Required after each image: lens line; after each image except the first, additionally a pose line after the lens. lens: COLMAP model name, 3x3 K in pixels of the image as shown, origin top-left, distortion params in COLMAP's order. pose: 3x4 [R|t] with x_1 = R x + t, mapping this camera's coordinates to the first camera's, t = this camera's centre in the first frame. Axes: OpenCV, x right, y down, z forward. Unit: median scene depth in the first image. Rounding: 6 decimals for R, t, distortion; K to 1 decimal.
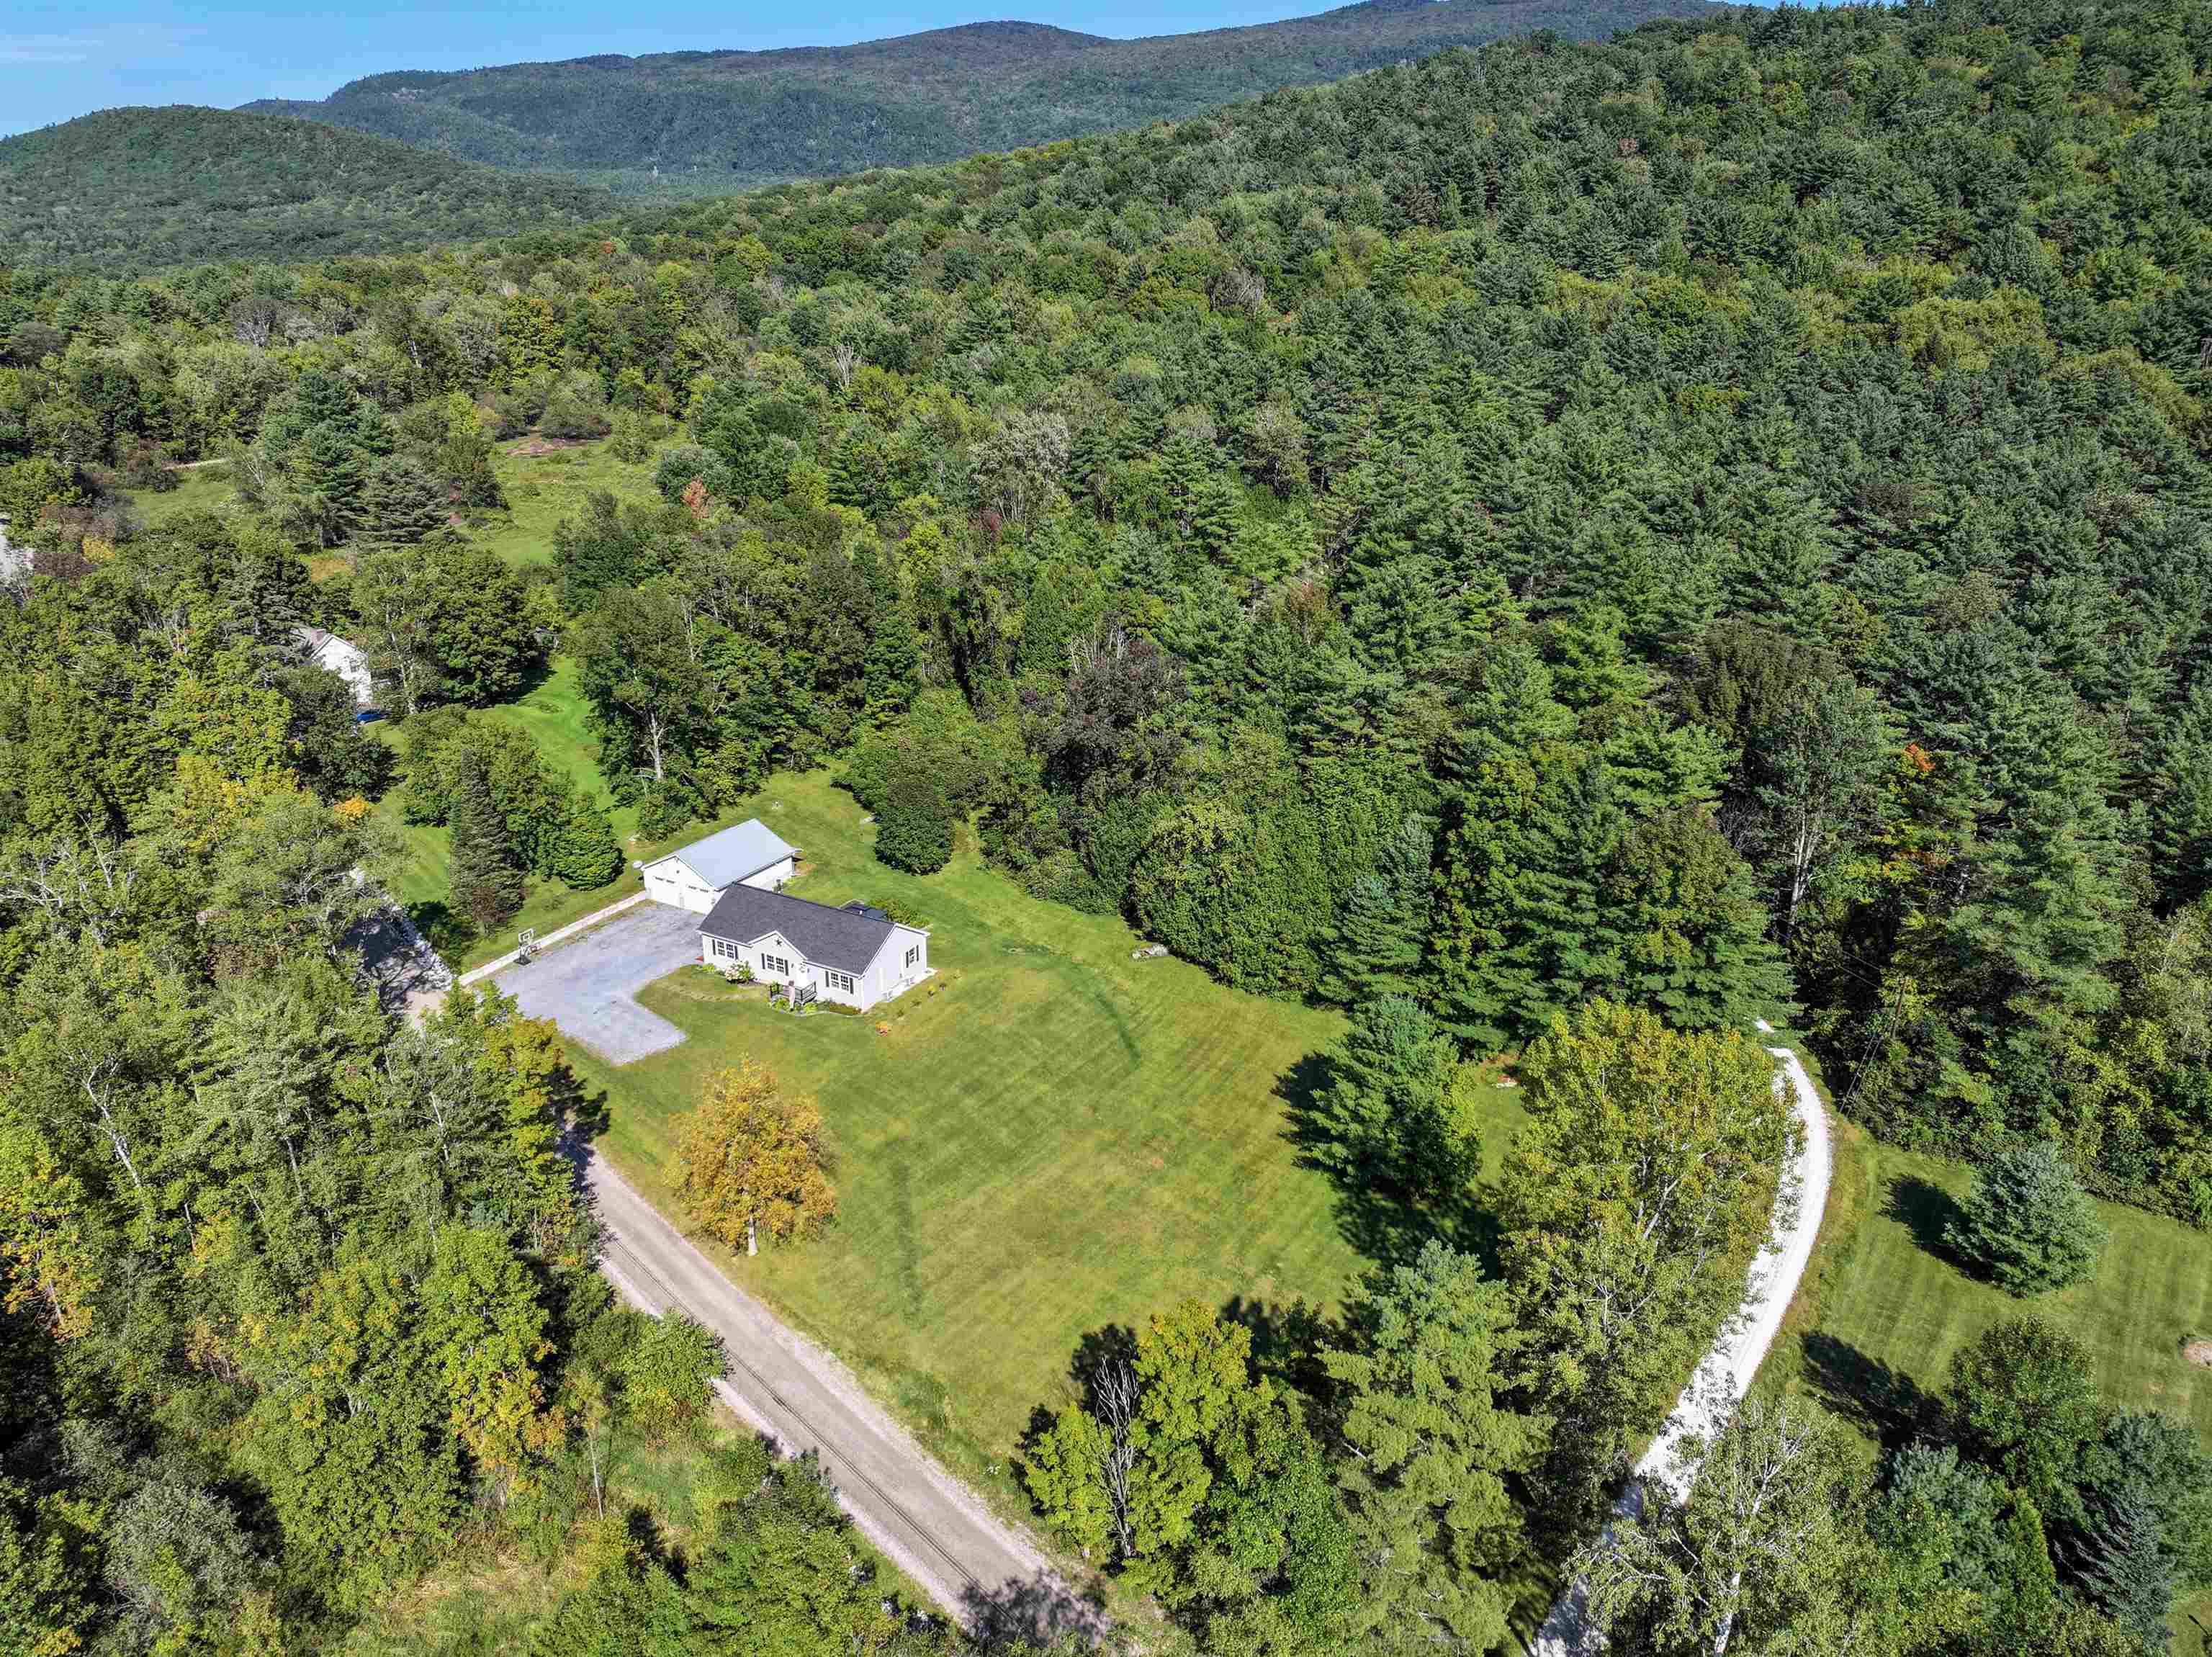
lens RADIAL K [[1562.8, 0, 1121.5], [0, 1562.8, 815.1], [0, 0, 1]] dist [-0.009196, -0.000924]
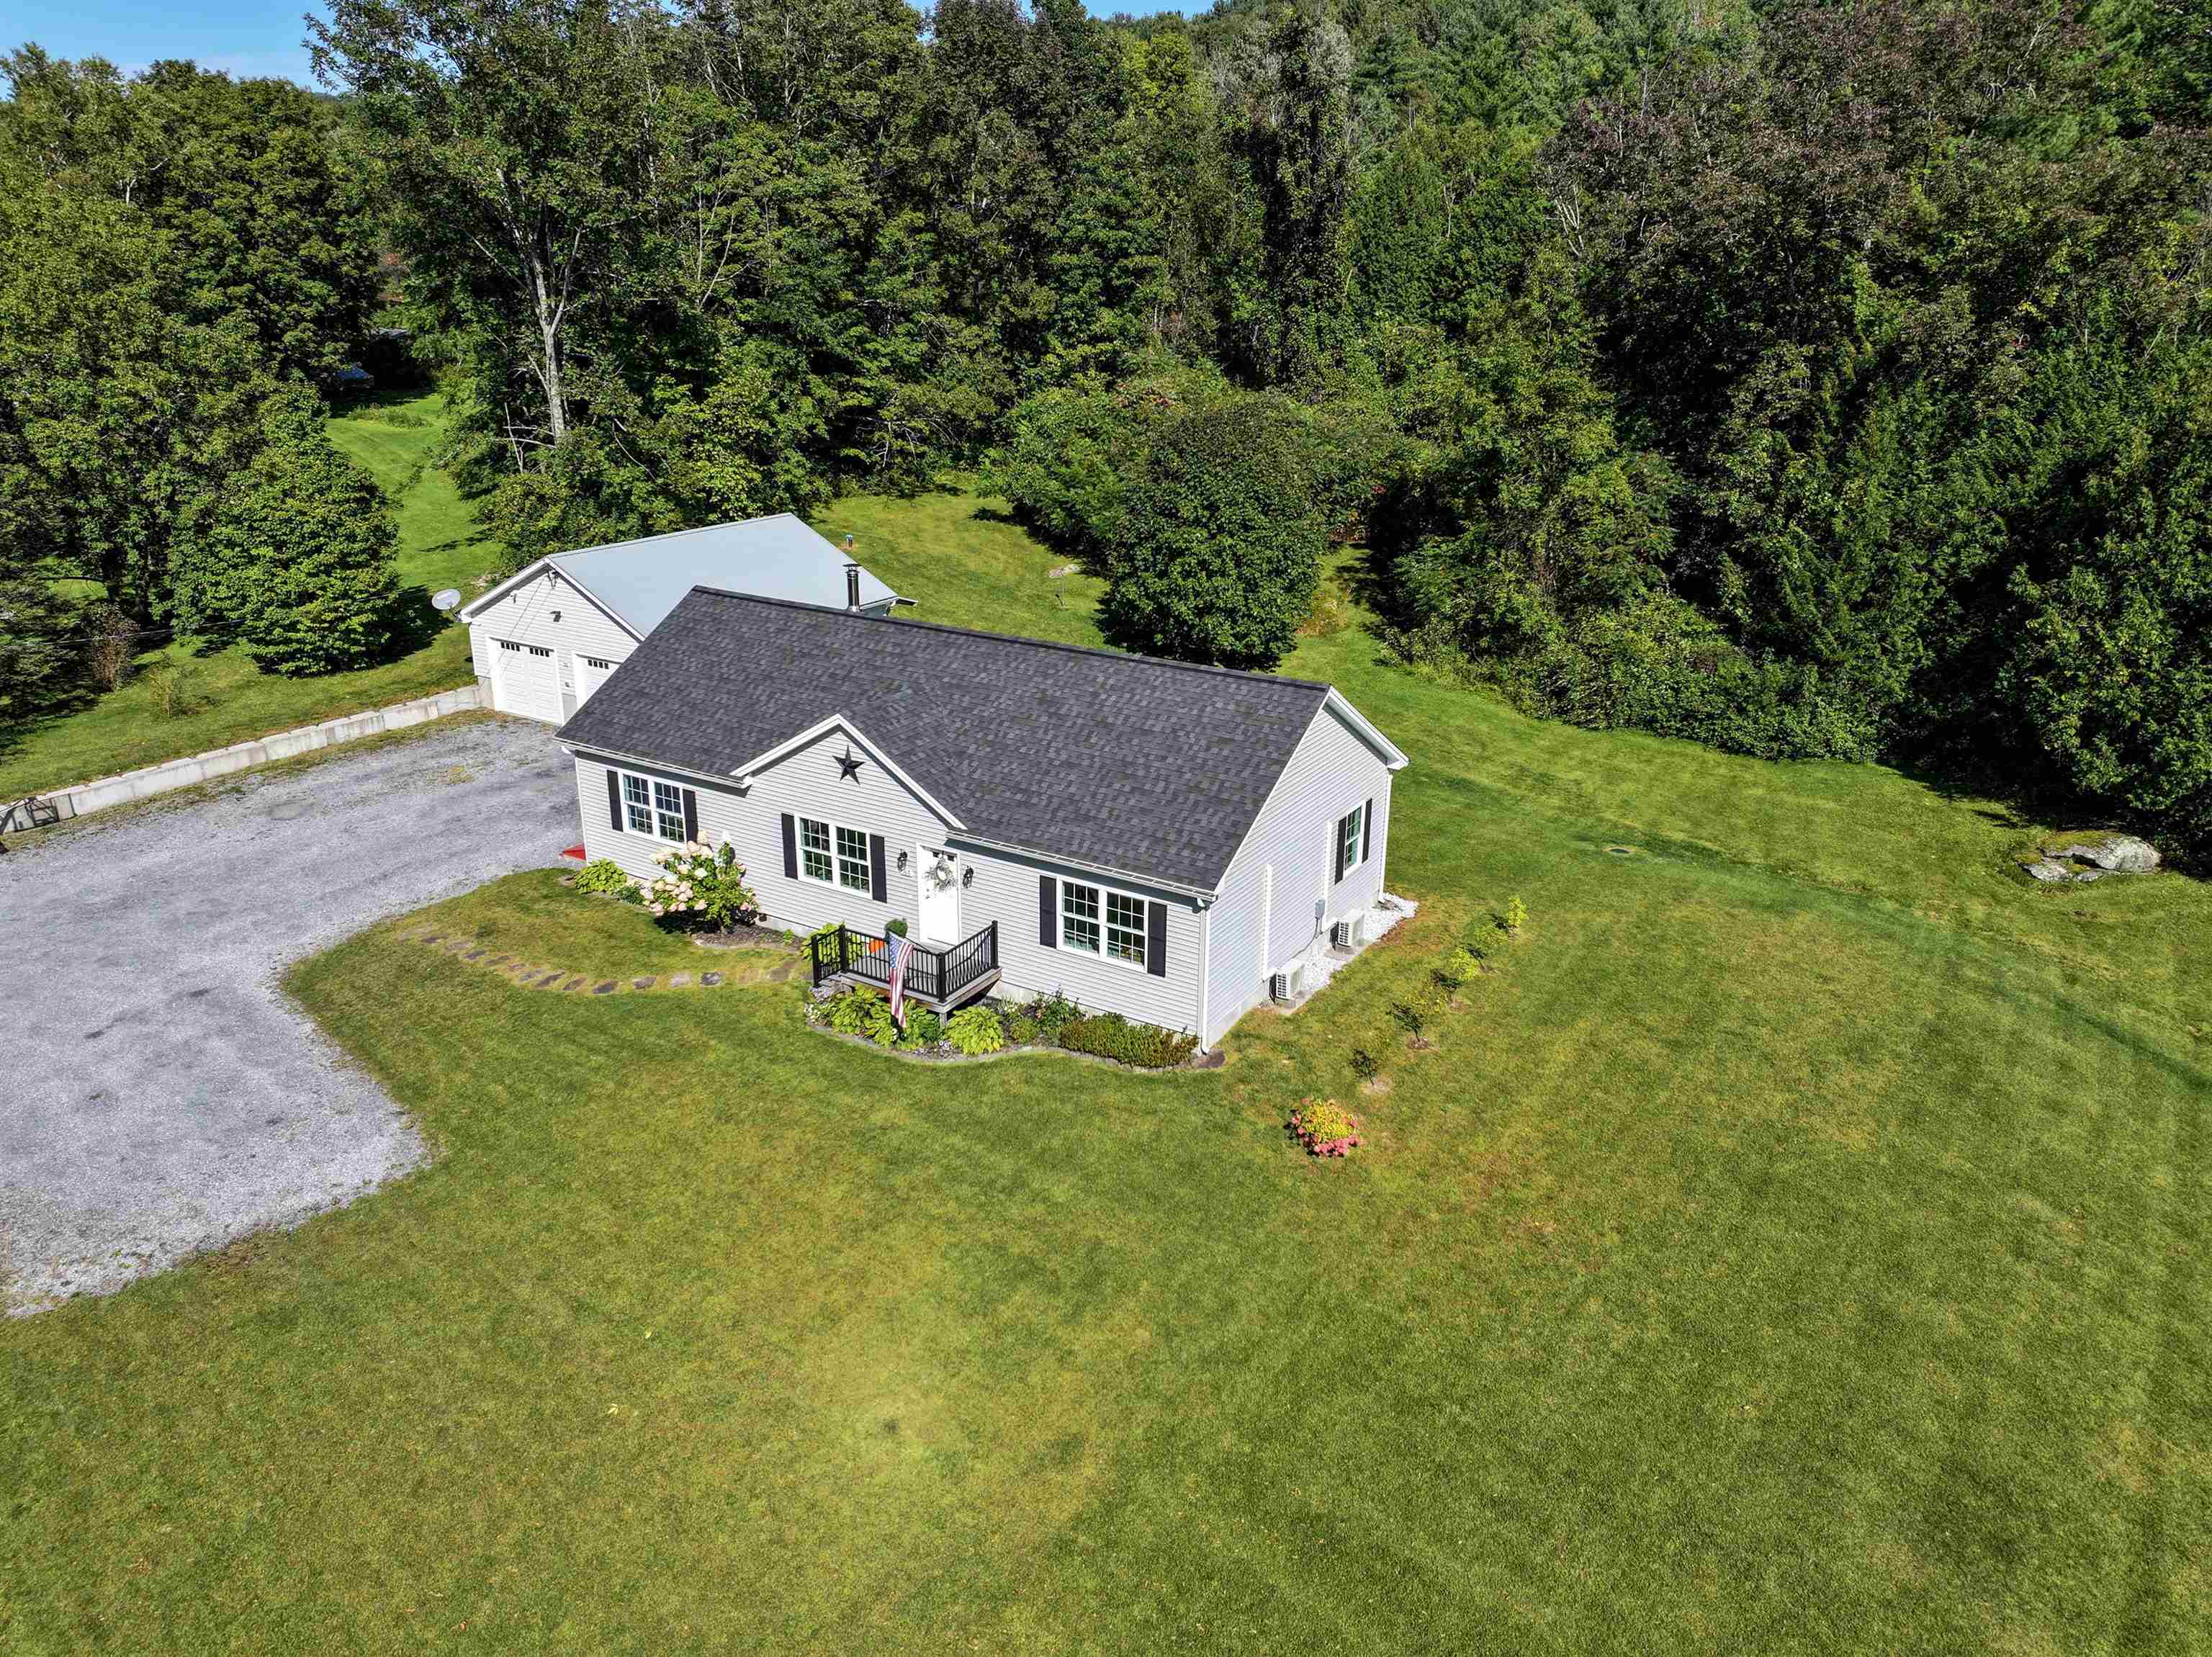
lens RADIAL K [[1562.8, 0, 1121.5], [0, 1562.8, 815.1], [0, 0, 1]] dist [-0.009196, -0.000924]
pose [[0.998954, 0.014537, -0.043356, -0.162798], [-0.015057, 0.999818, -0.011700, 0.090389], [0.043178, 0.012341, 0.998991, 0.741950]]
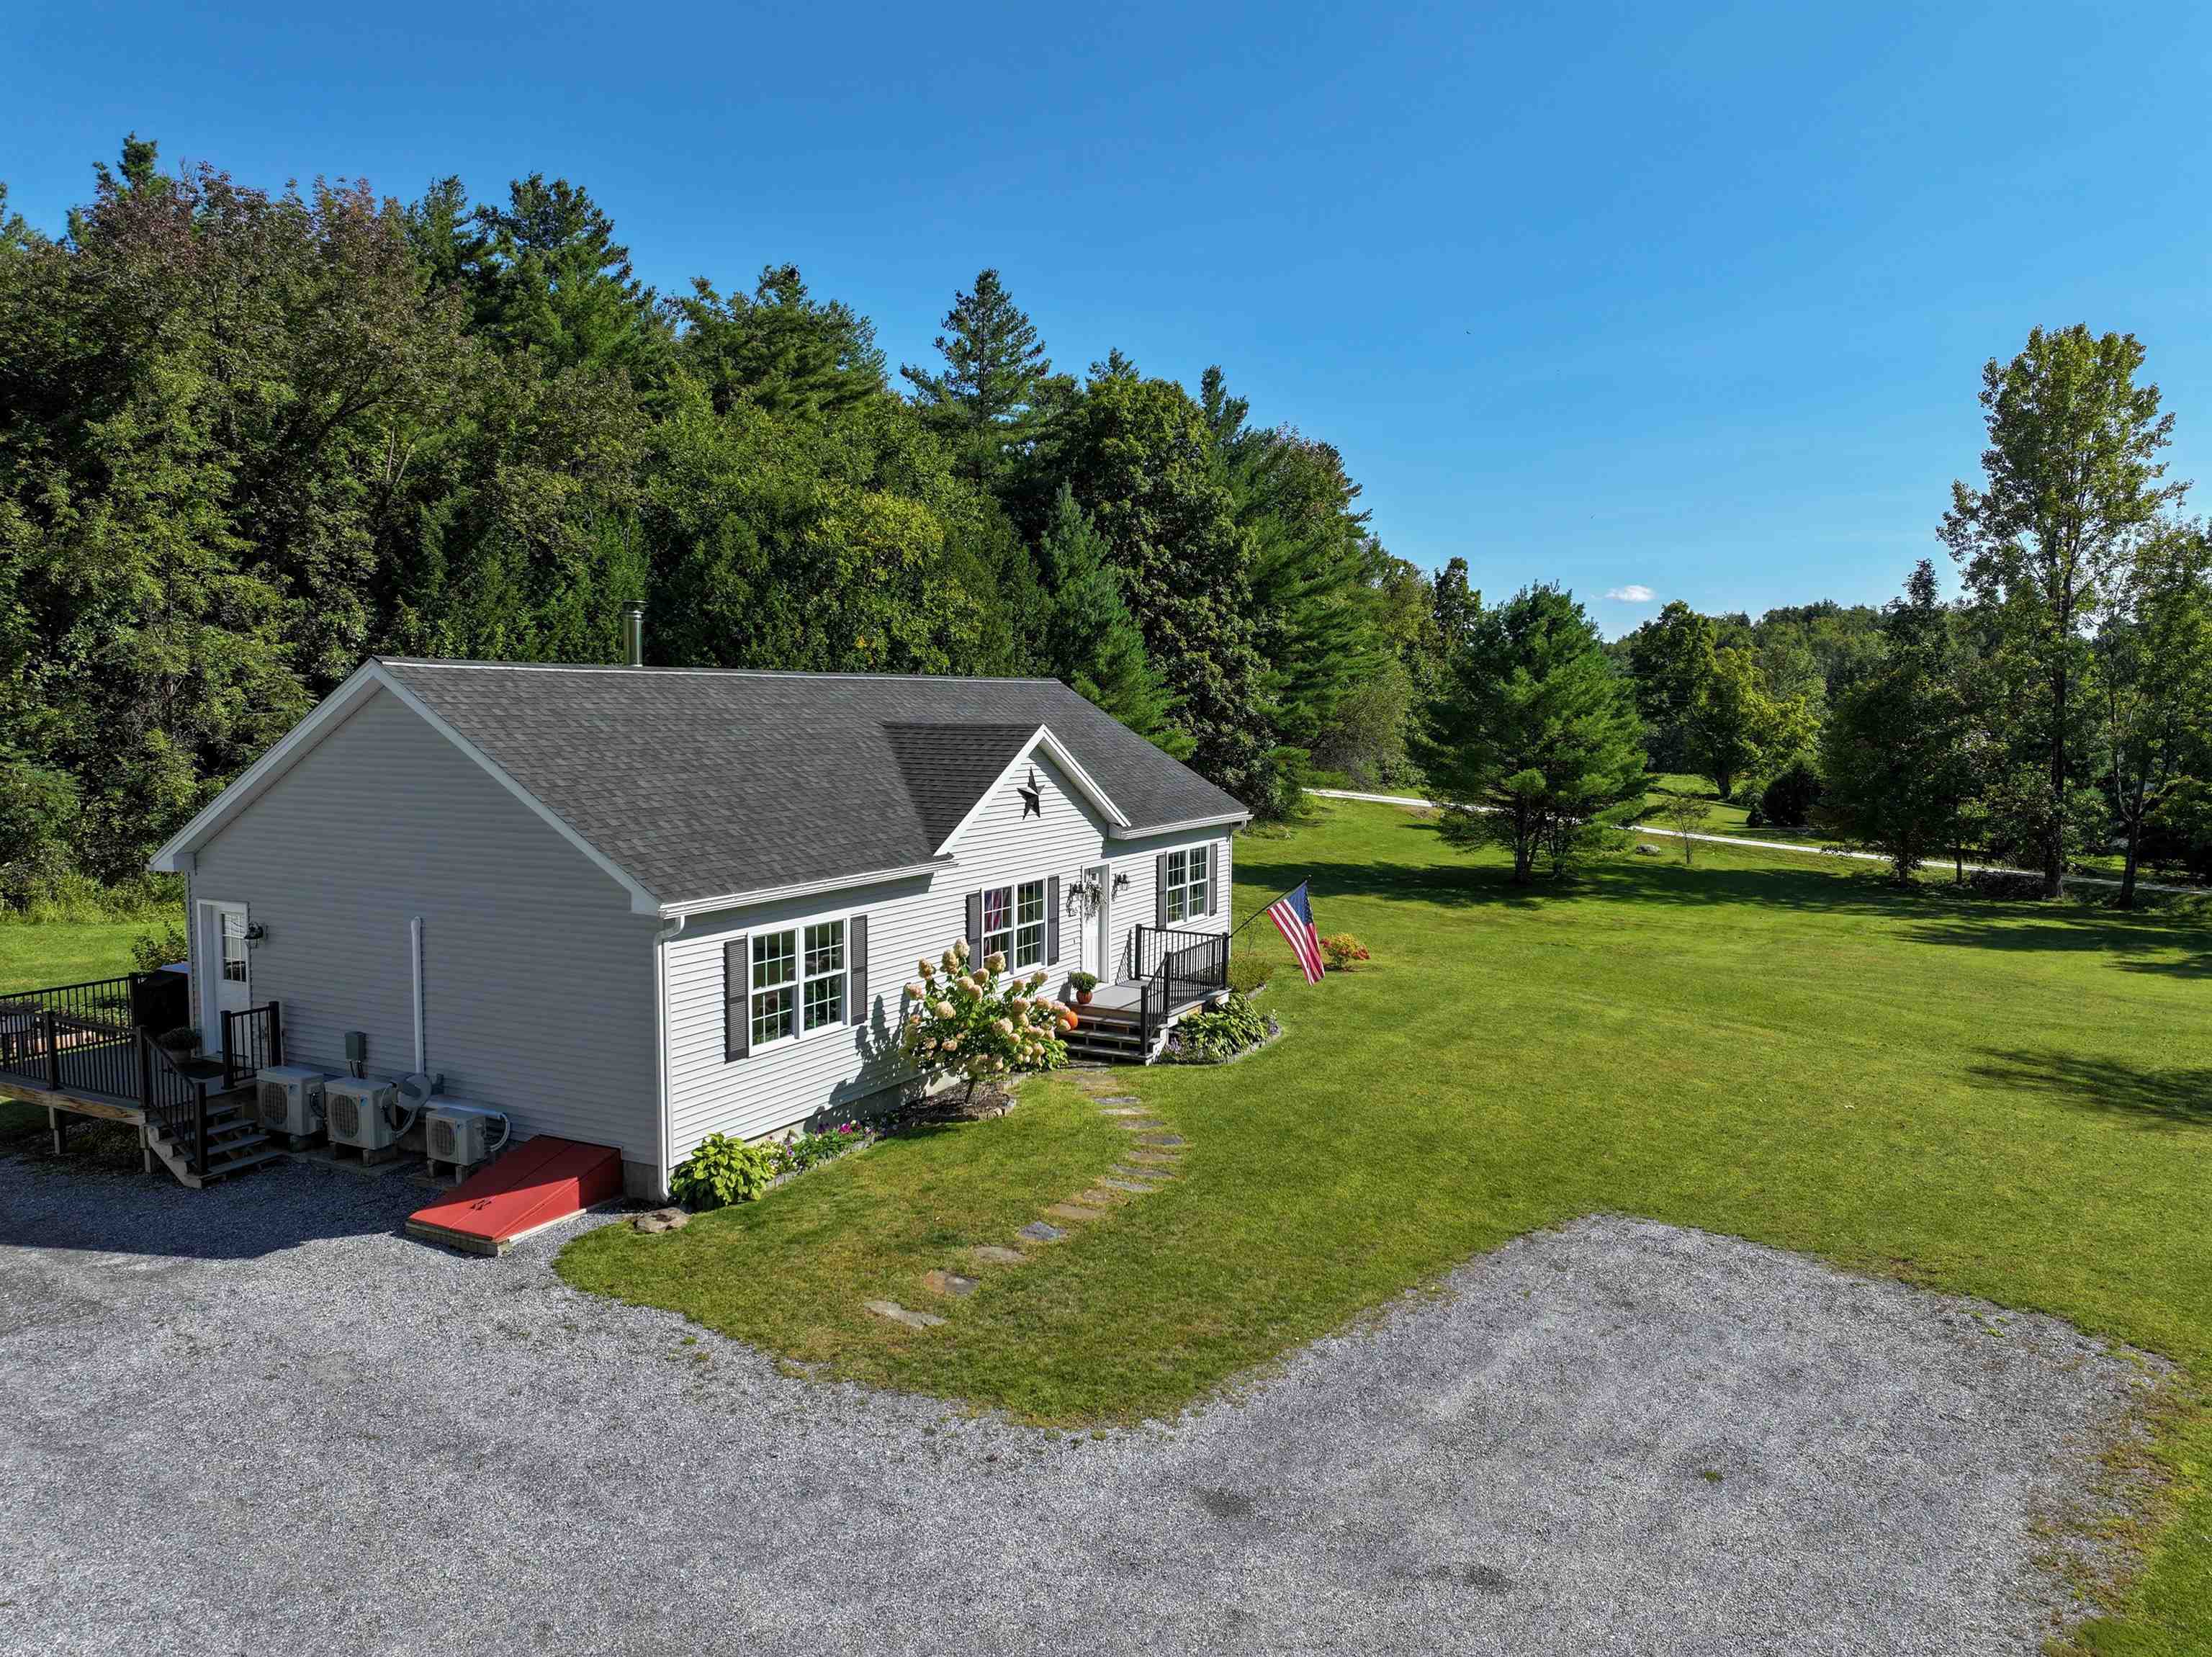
lens RADIAL K [[1562.8, 0, 1121.5], [0, 1562.8, 815.1], [0, 0, 1]] dist [-0.009196, -0.000924]
pose [[-0.035404, -0.086013, 0.995665, -0.411798], [0.336044, 0.937252, 0.092915, 0.068115], [-0.941181, 0.337877, -0.004278, 0.977944]]
